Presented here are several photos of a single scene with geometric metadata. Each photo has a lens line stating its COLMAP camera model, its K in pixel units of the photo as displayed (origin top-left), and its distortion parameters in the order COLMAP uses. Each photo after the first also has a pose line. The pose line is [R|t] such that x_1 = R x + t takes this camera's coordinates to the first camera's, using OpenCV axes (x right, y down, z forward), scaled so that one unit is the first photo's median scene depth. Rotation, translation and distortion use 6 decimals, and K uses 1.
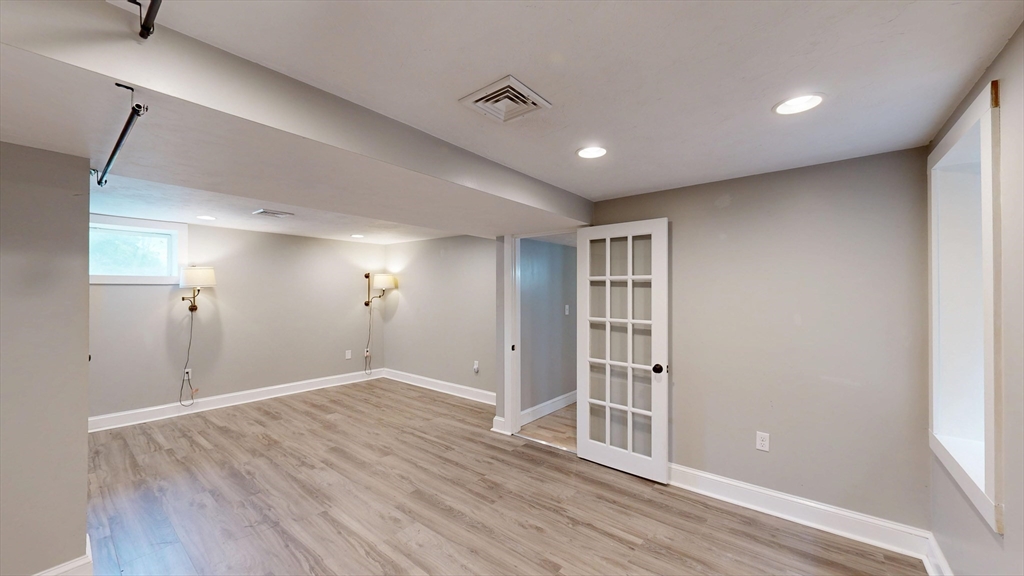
lens RADIAL K [[376.5, 0, 512.0], [0, 376.5, 288.0], [0, 0, 1]] dist [0.001060, -0.000163]
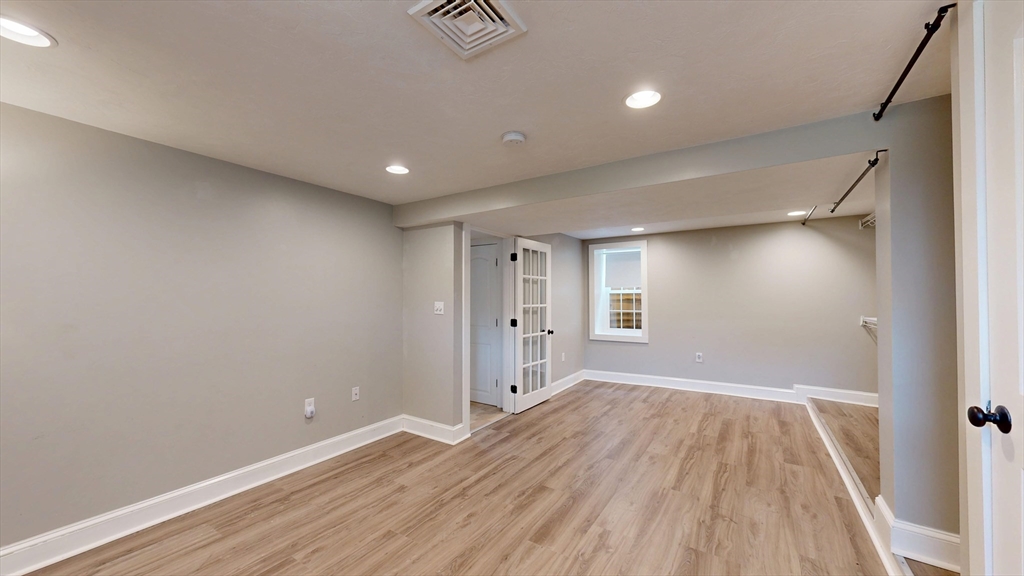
lens RADIAL K [[376.5, 0, 512.0], [0, 376.5, 288.0], [0, 0, 1]] dist [0.001060, -0.000163]
pose [[-0.104304, 0.023616, 0.994265, -1.176791], [-0.009869, 0.999644, -0.024779, 0.052136], [-0.994496, -0.012397, -0.104034, 1.221516]]
